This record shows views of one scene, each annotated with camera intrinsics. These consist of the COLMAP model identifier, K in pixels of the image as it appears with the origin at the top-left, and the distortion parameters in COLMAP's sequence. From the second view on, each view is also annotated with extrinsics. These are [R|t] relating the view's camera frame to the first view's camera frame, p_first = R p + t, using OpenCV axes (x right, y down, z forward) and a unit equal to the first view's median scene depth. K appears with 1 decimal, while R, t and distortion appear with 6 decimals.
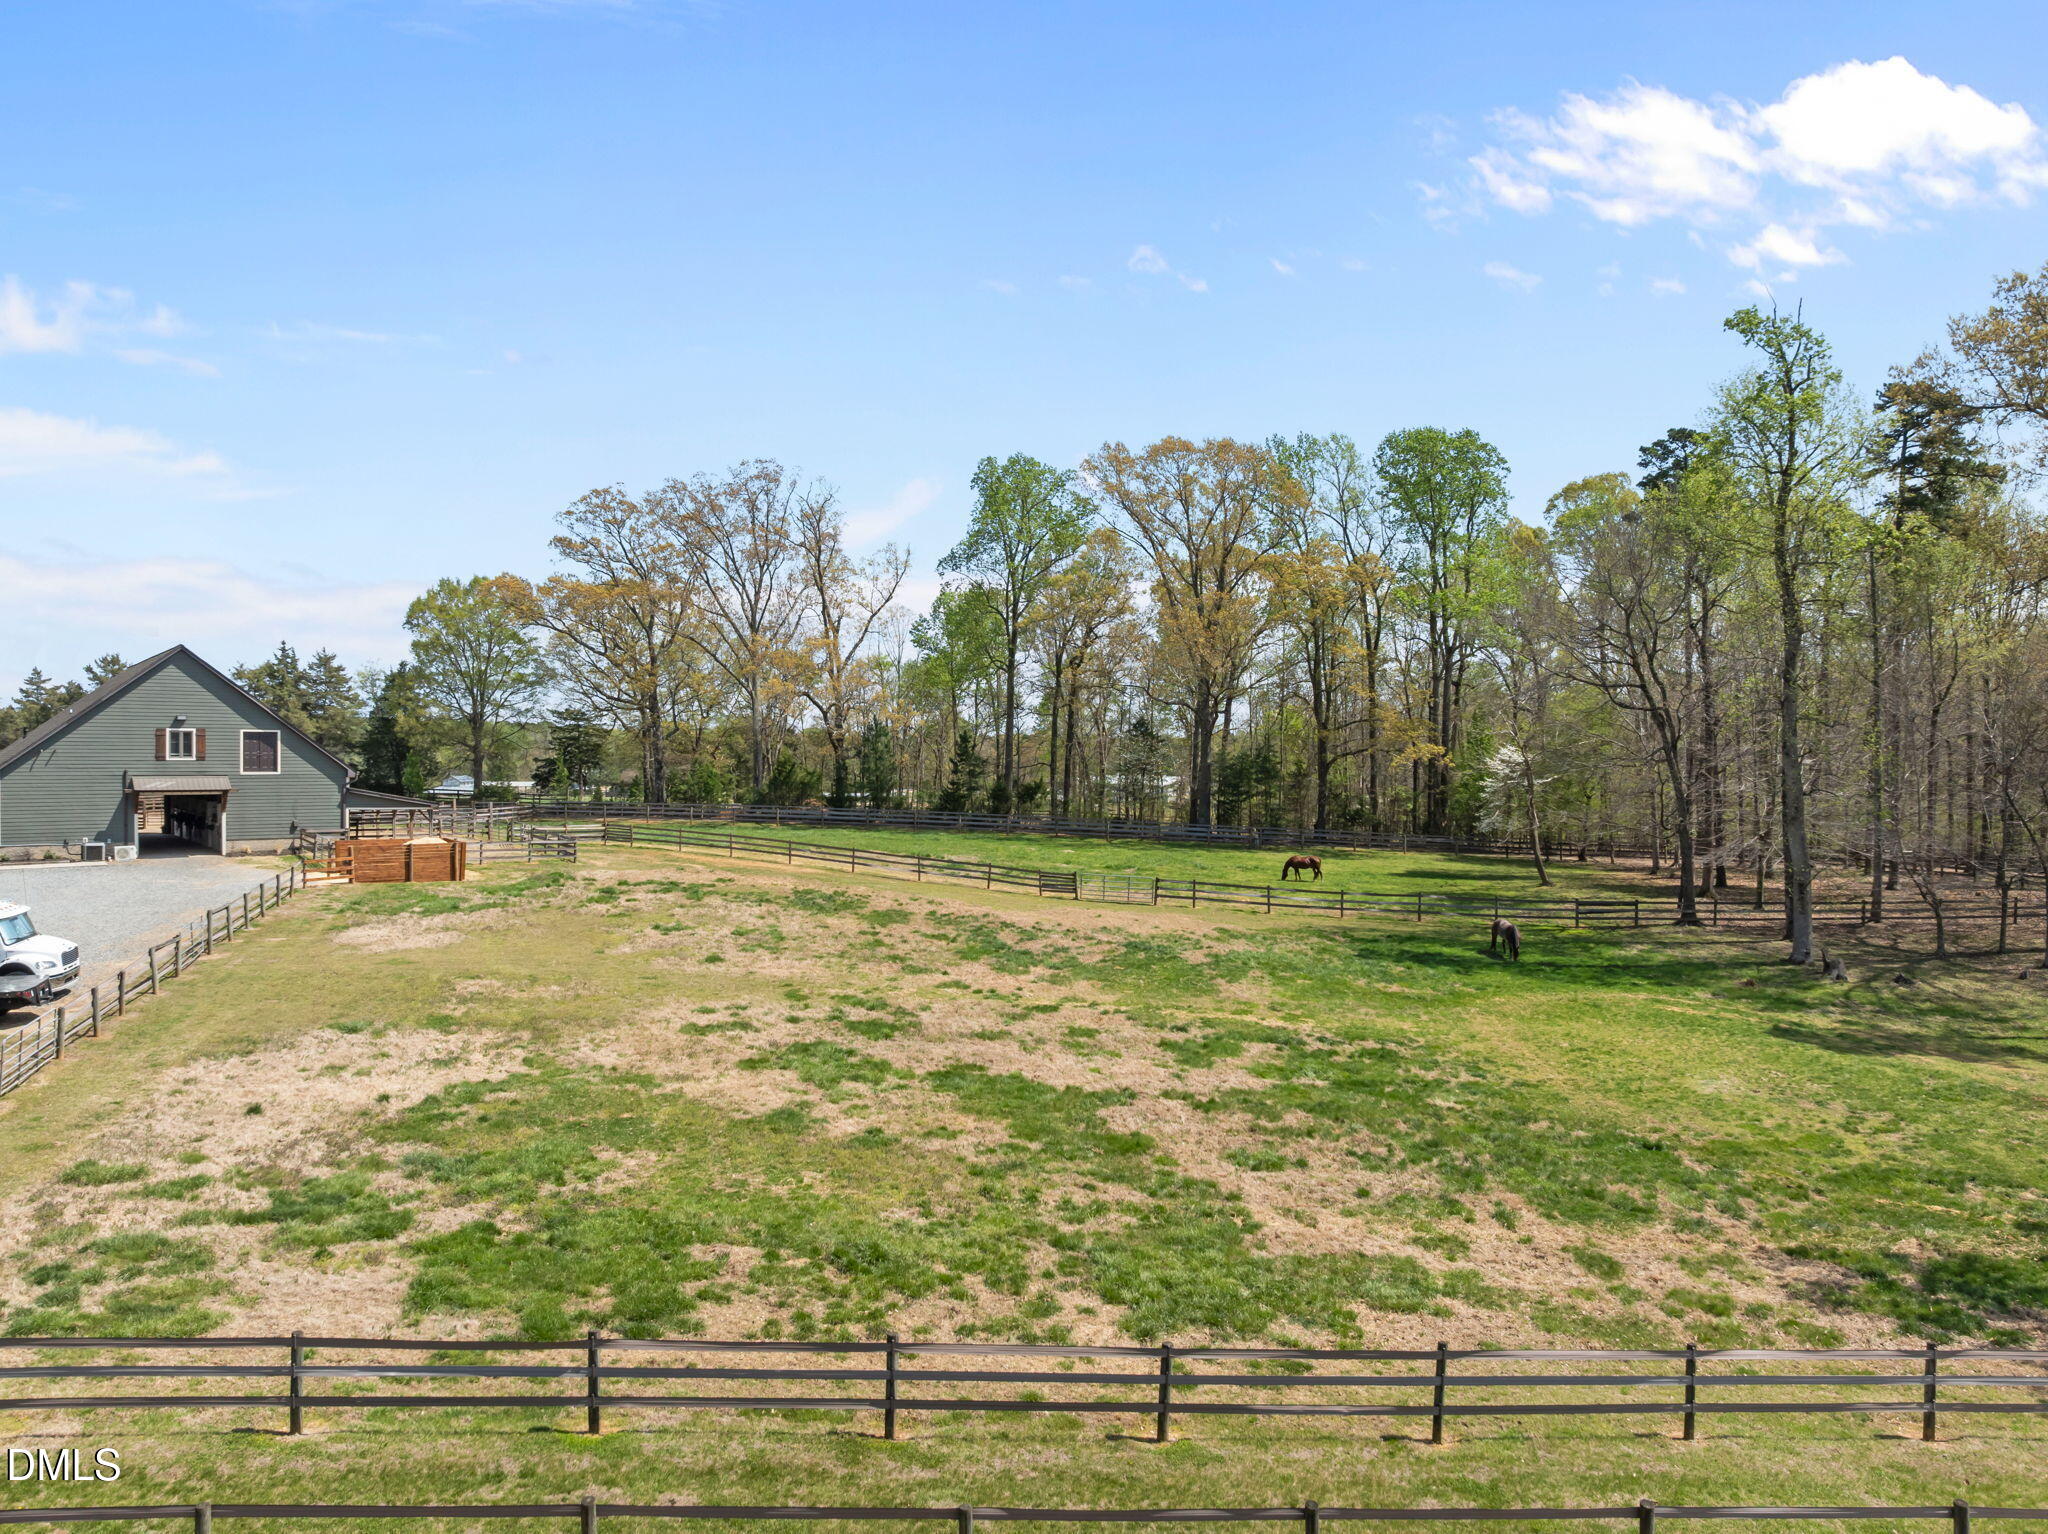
lens RADIAL K [[1479.7, 0, 1024.0], [0, 1479.7, 767.0], [0, 0, 1]] dist [-0.059467, 0.033128]
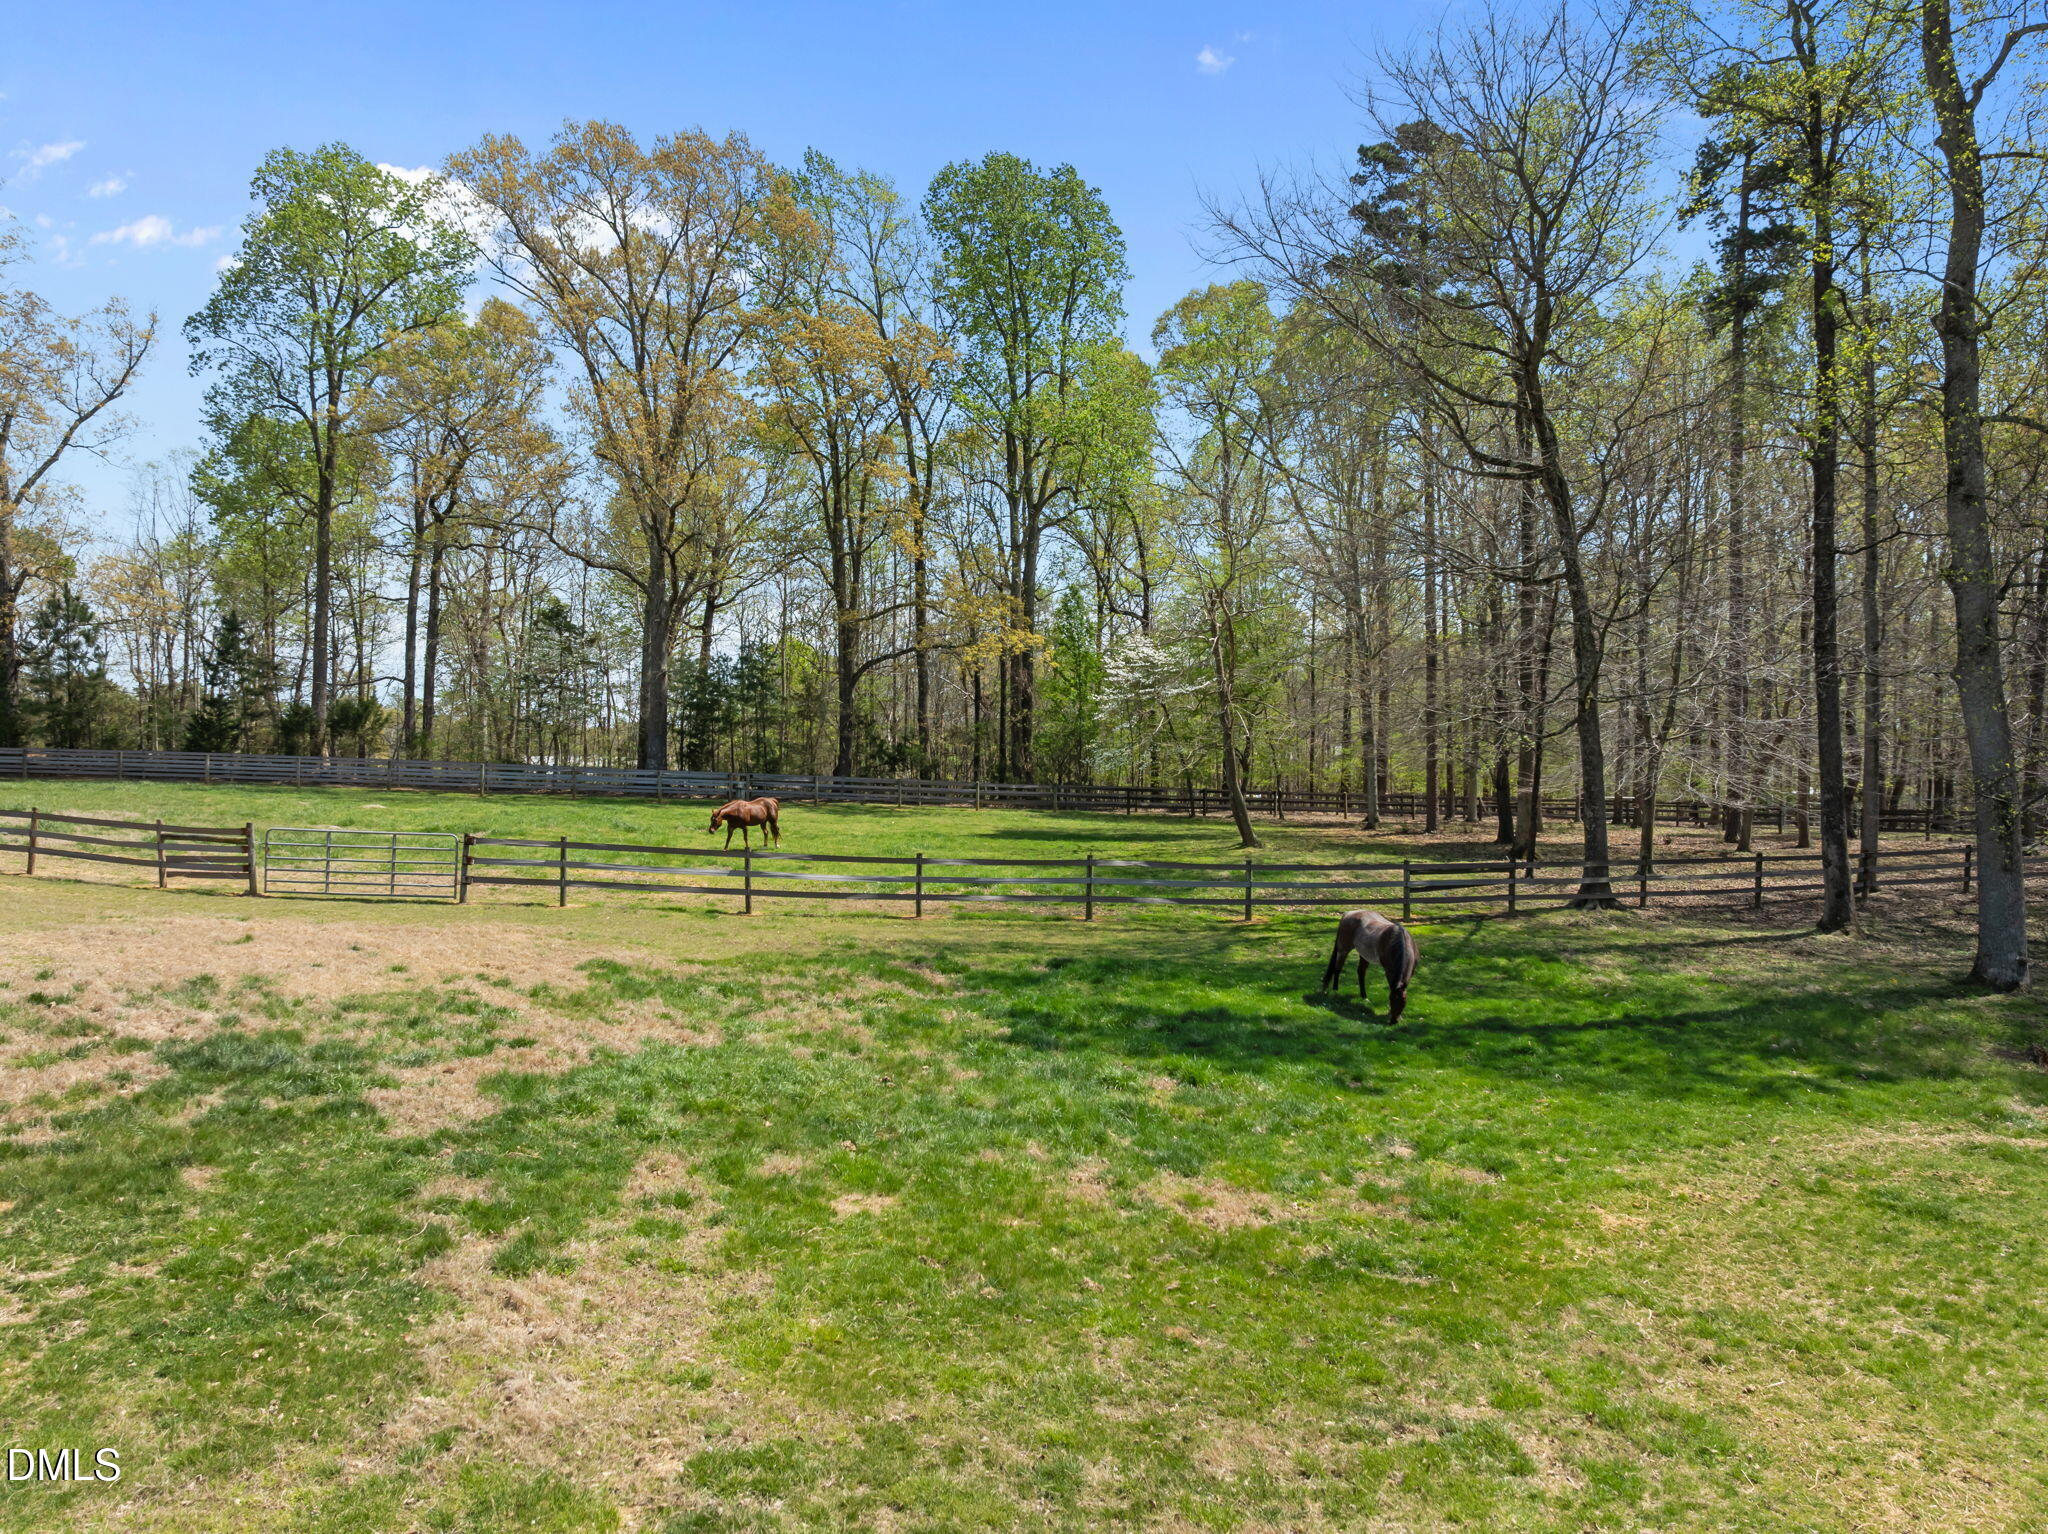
lens RADIAL K [[1479.7, 0, 1024.0], [0, 1479.7, 767.0], [0, 0, 1]] dist [-0.059467, 0.033128]
pose [[0.945334, -0.005493, 0.326058, 0.068510], [0.004692, 0.999984, 0.003242, 0.037374], [-0.326071, -0.001535, 0.945344, 0.383460]]
